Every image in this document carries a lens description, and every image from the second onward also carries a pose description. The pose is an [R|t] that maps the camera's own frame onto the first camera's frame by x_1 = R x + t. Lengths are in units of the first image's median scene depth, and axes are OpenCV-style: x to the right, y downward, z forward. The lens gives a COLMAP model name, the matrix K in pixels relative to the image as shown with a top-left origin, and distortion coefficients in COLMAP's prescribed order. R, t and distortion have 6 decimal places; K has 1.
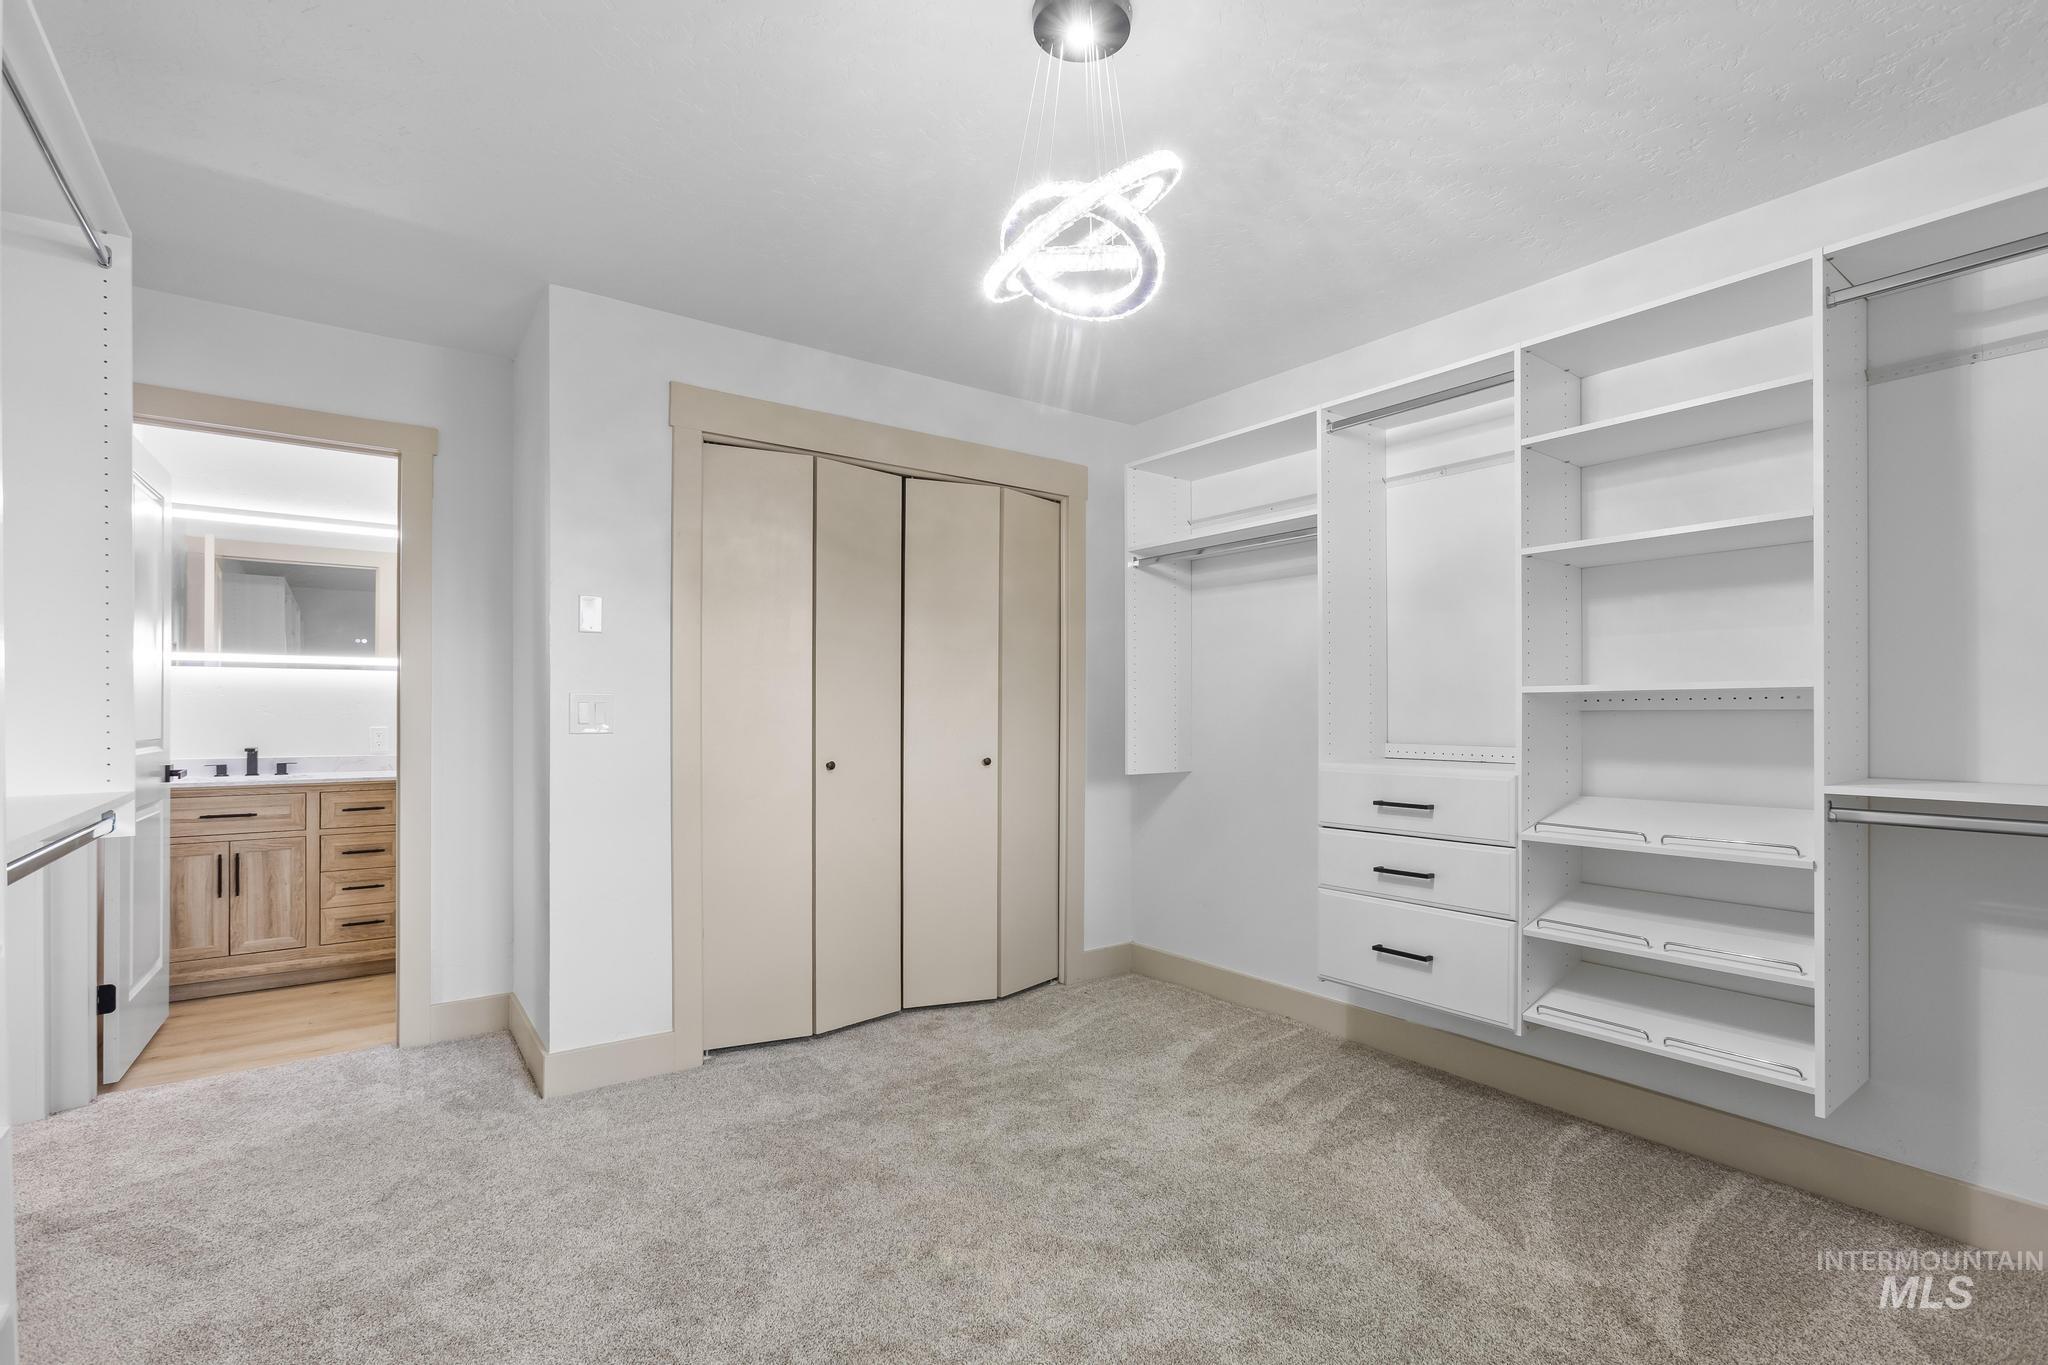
lens RADIAL K [[939.4, 0, 1022.3], [0, 939.4, 719.6], [0, 0, 1]] dist [-0.000419, 0.000011]
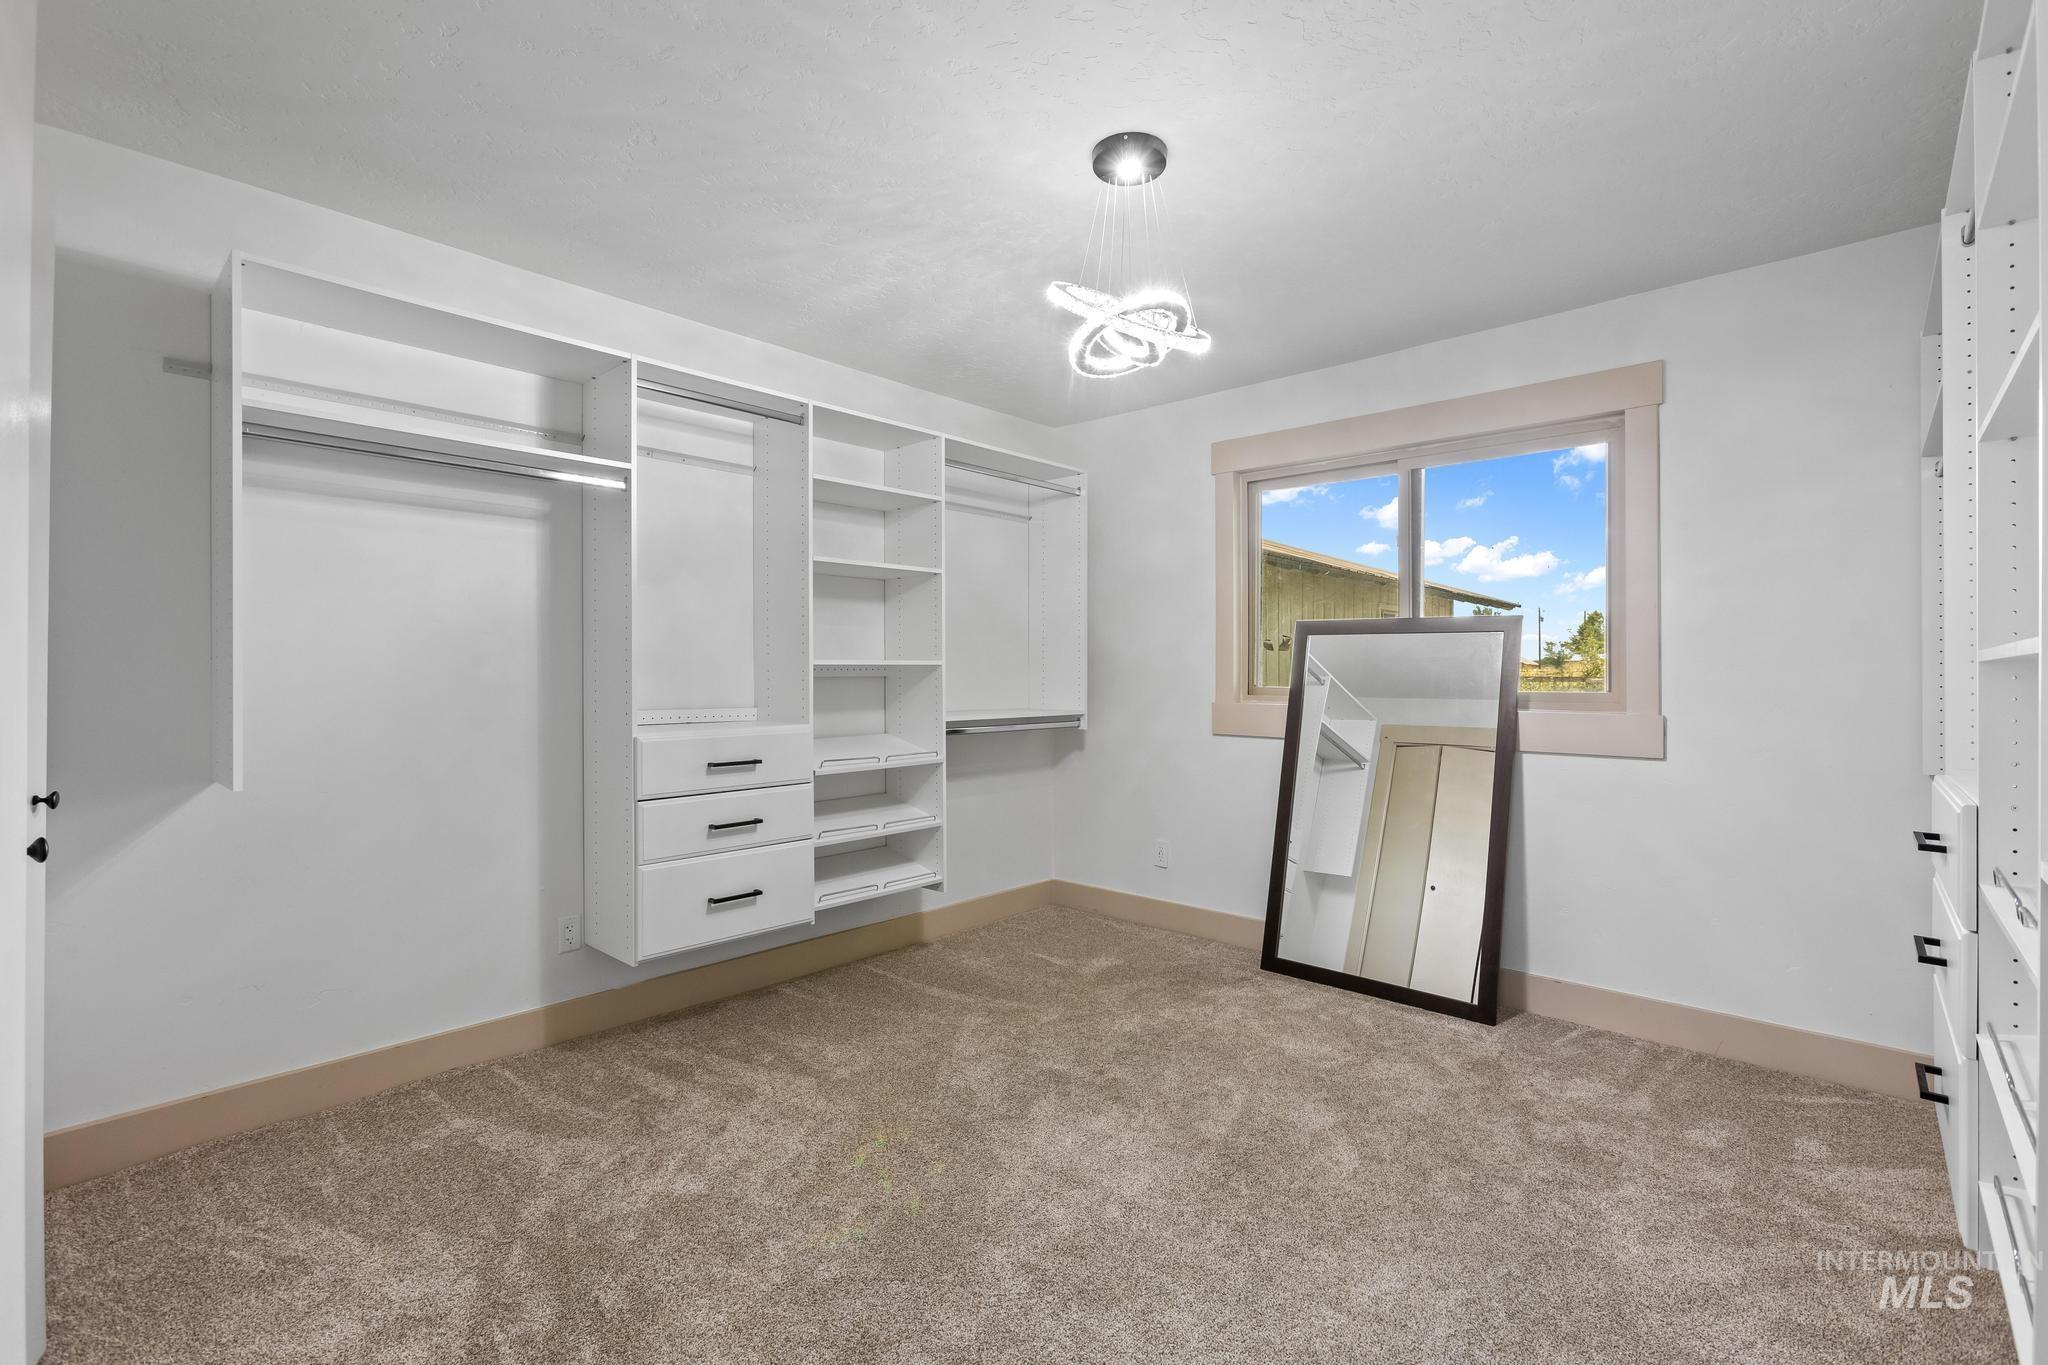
lens RADIAL K [[927.9, 0, 1027.2], [0, 927.9, 676.5], [0, 0, 1]] dist [-0.000633, 0.000392]
pose [[-0.200917, -0.004440, 0.979598, -0.751971], [0.007554, 0.999953, 0.006082, -0.016607], [-0.979579, 0.008622, -0.200874, 0.895221]]
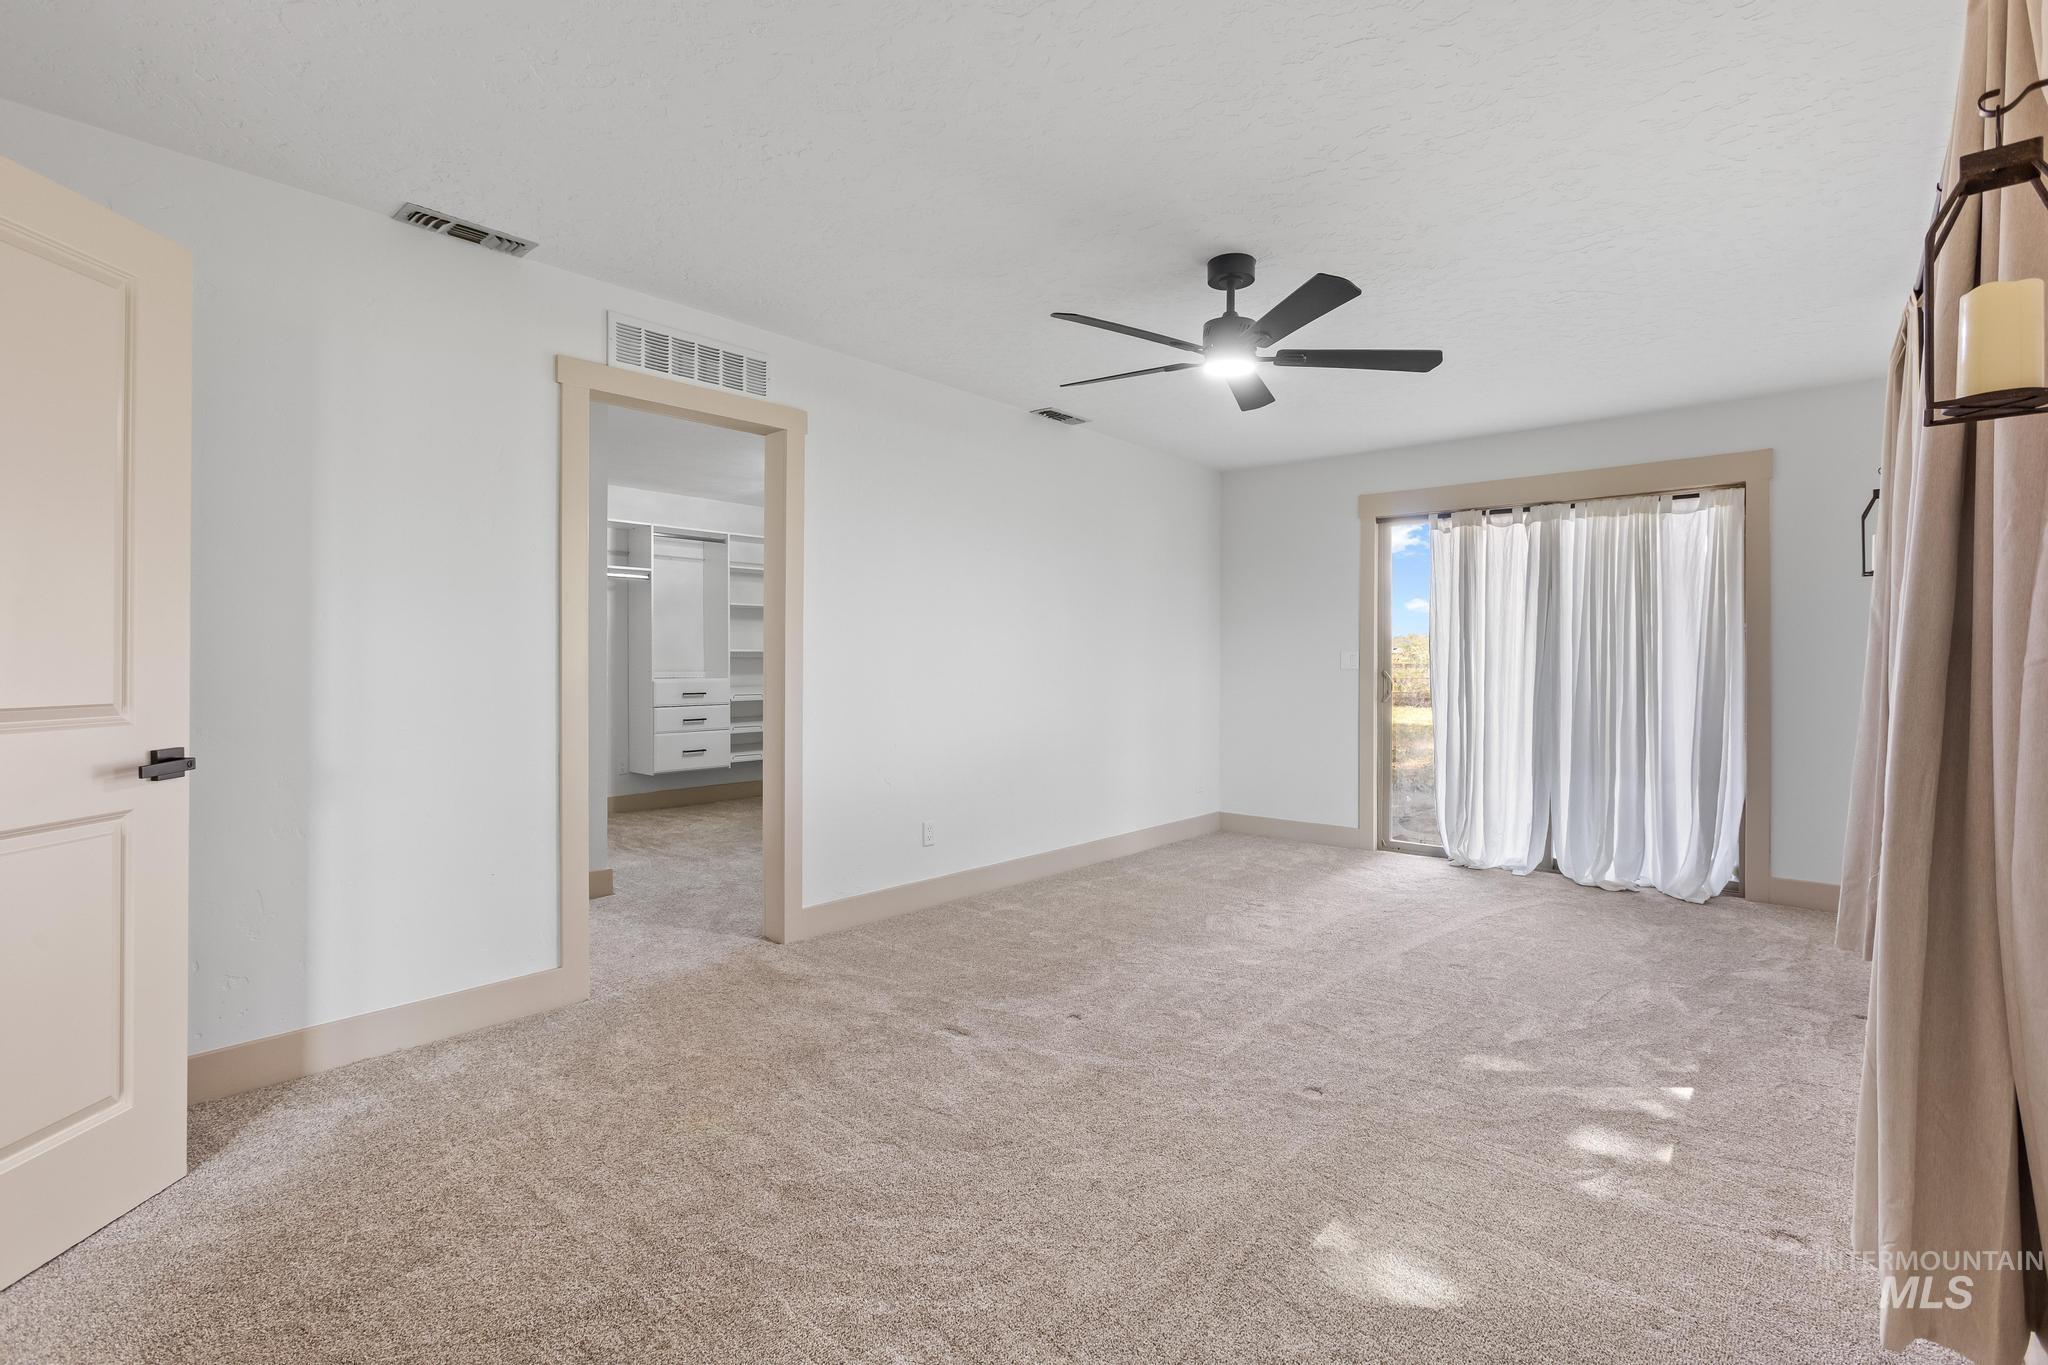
lens RADIAL K [[933.1, 0, 993.3], [0, 933.1, 674.1], [0, 0, 1]] dist [-0.058725, 0.060408]
pose [[-0.206213, -0.014138, 0.978405, -2.312033], [0.005670, 0.999862, 0.015643, 0.000876], [-0.978491, 0.008774, -0.206104, 0.730454]]
